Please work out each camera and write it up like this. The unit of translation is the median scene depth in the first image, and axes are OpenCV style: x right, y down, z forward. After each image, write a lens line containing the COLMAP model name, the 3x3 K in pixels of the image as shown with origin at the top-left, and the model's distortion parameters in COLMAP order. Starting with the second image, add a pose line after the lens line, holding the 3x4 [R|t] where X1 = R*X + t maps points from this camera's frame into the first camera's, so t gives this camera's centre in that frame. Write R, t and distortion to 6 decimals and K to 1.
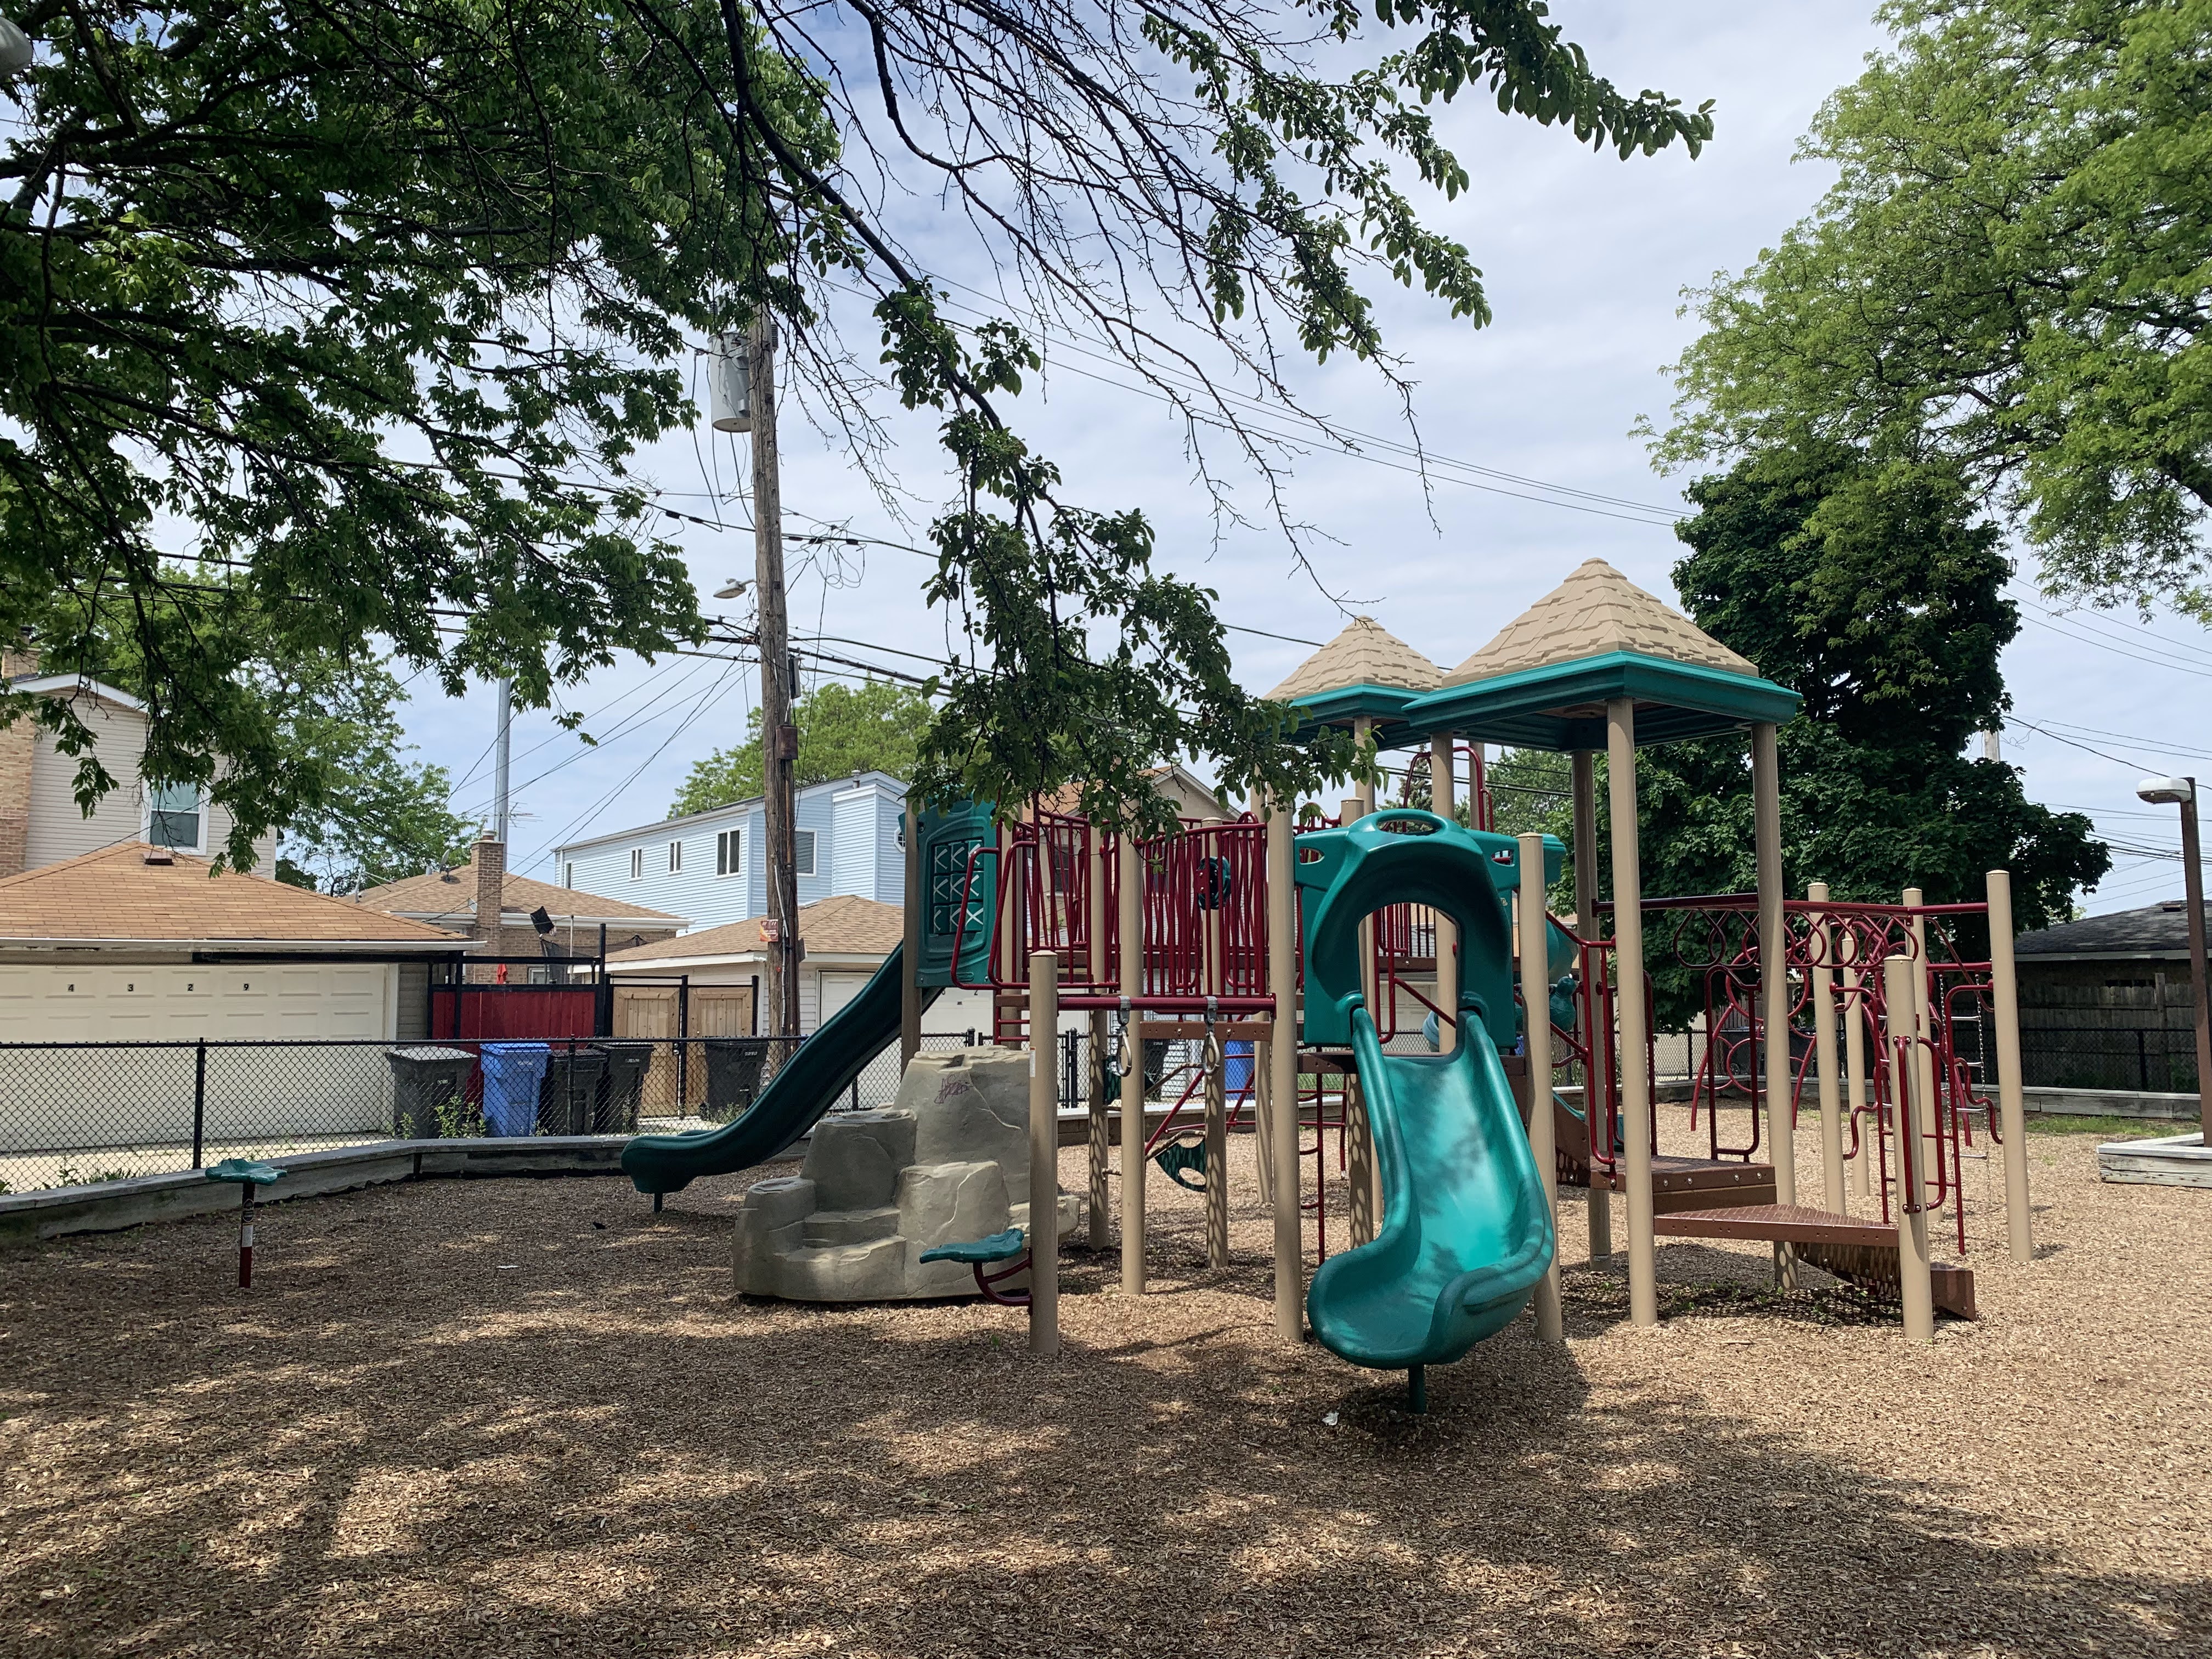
lens RADIAL K [[1689.8, 0, 1106.0], [0, 1689.8, 829.5], [0, 0, 1]] dist [0.040686, -0.001568]
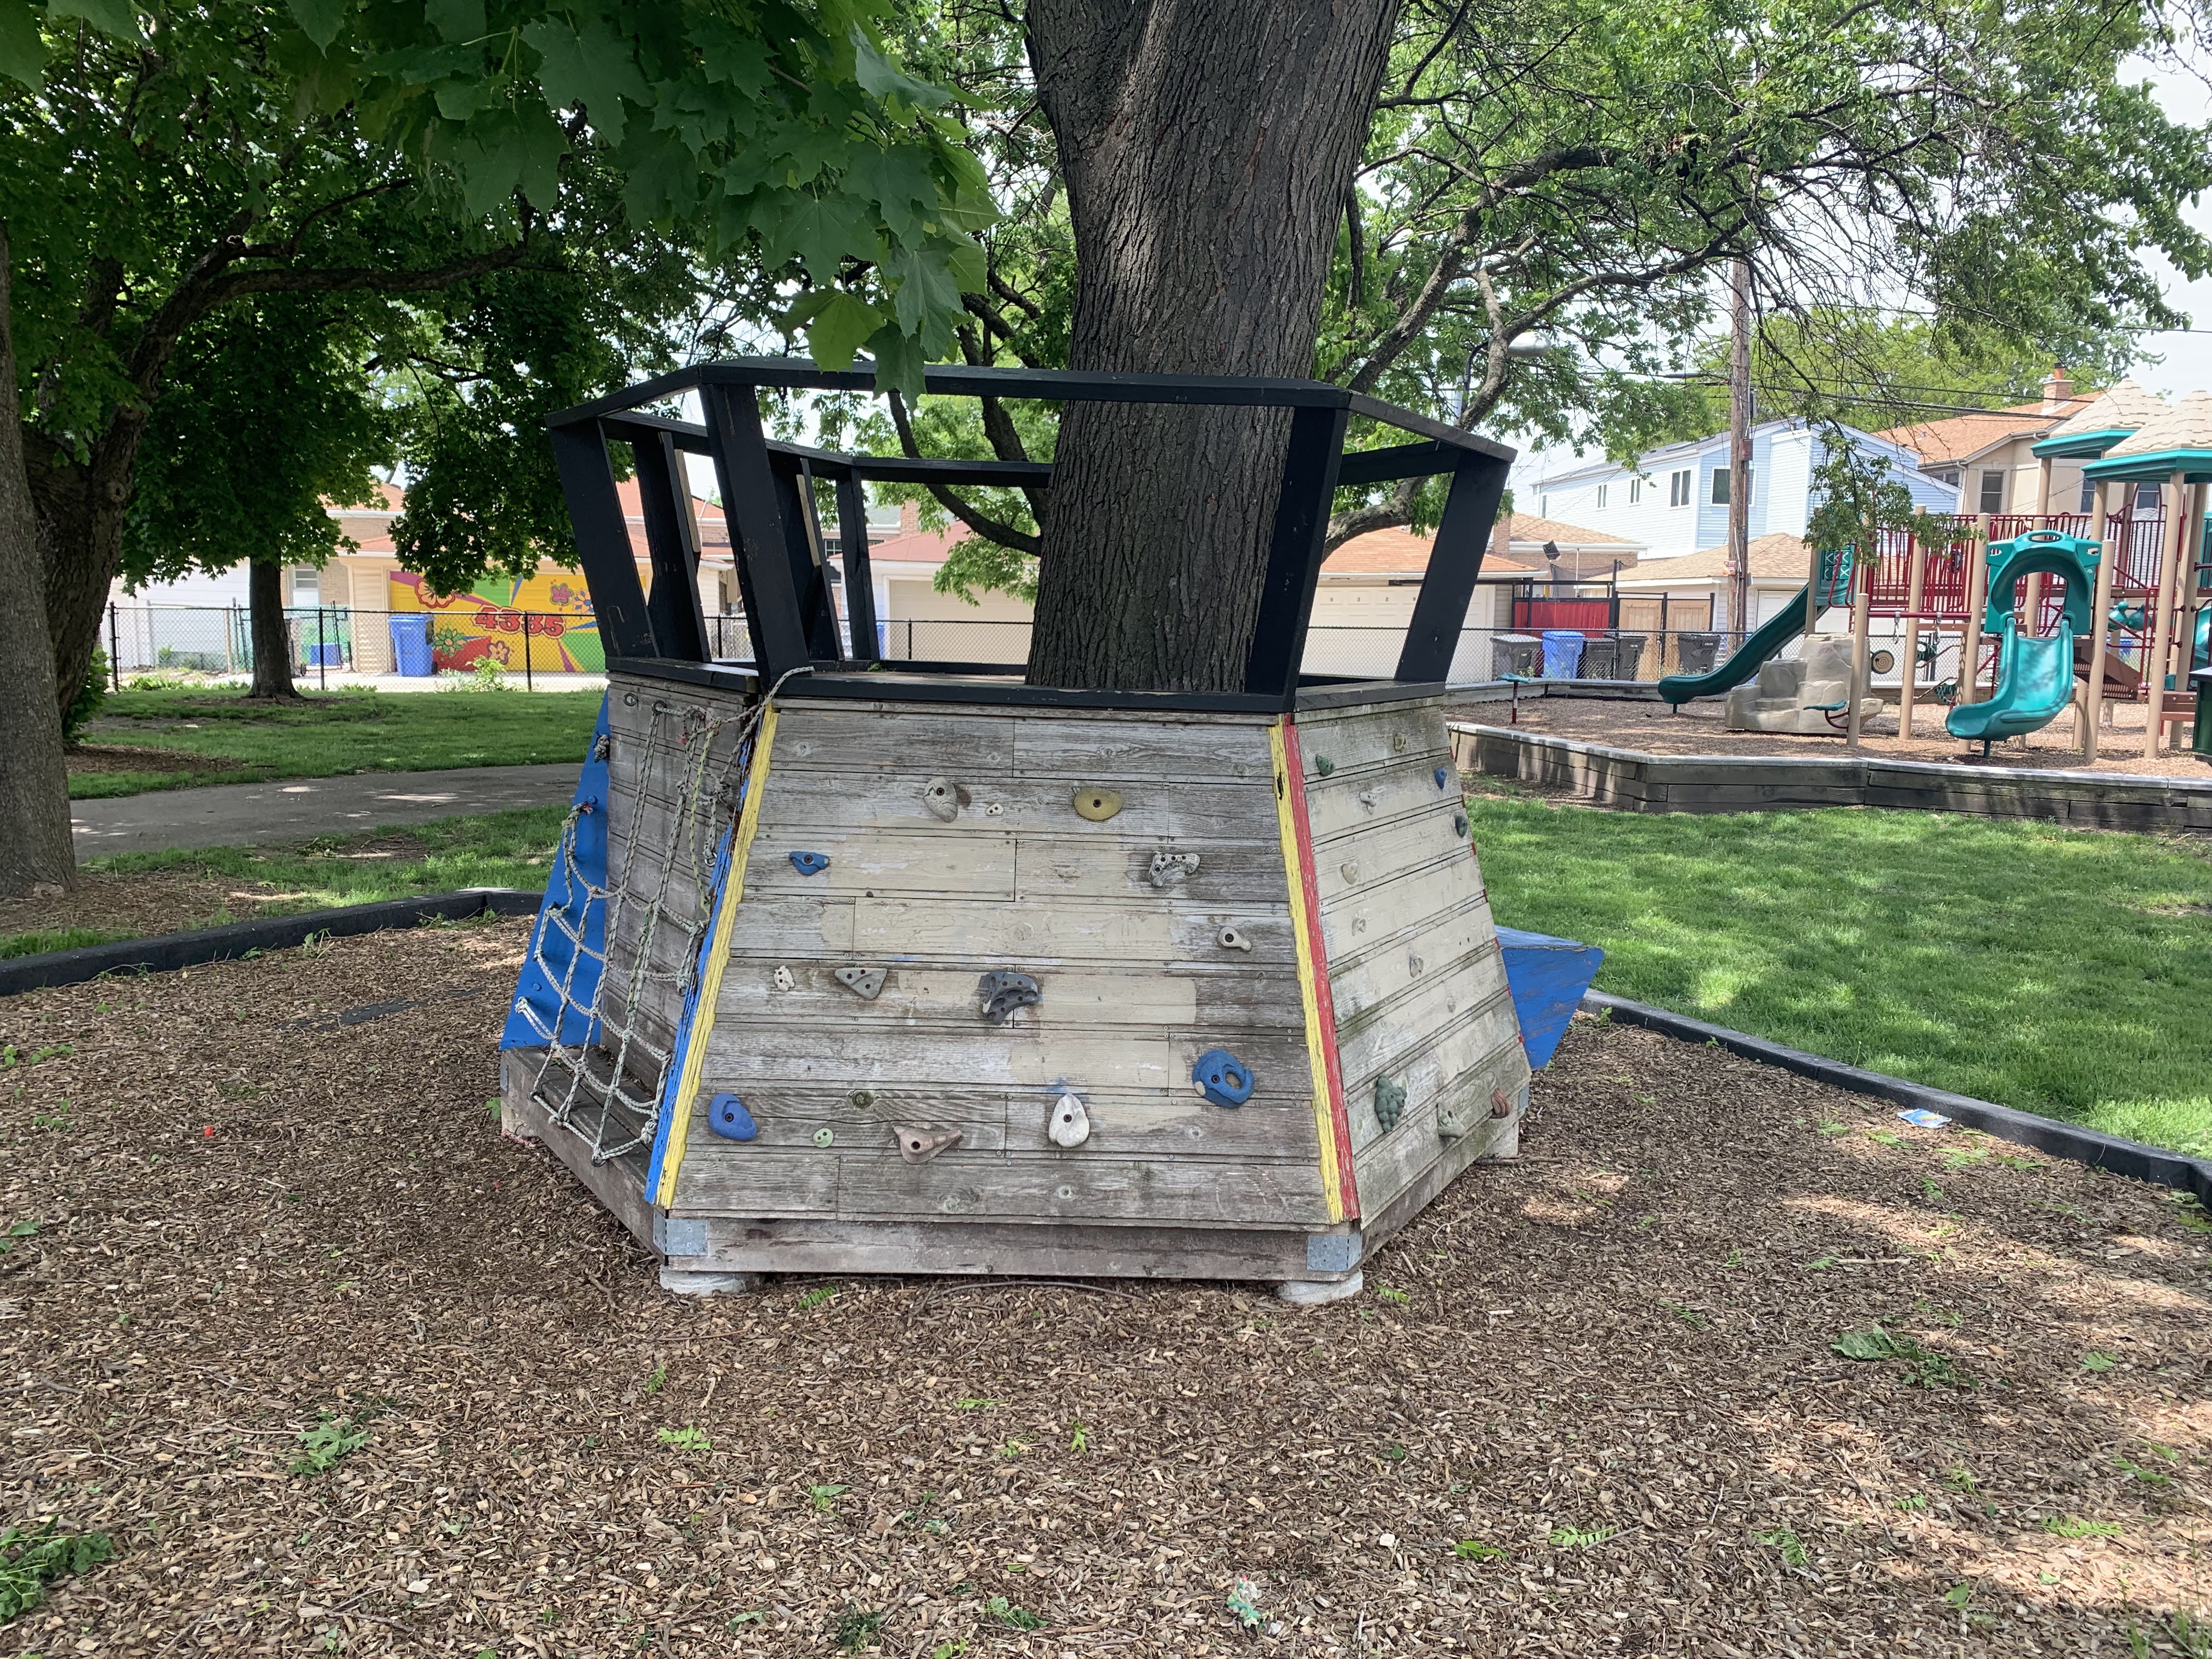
lens RADIAL K [[1689.8, 0, 1106.0], [0, 1689.8, 829.5], [0, 0, 1]] dist [0.040686, -0.001568]
pose [[0.866633, 0.078459, -0.492740, 0.123698], [0.037184, 0.974657, 0.220594, -0.087811], [0.497559, -0.209496, 0.841752, -0.831426]]
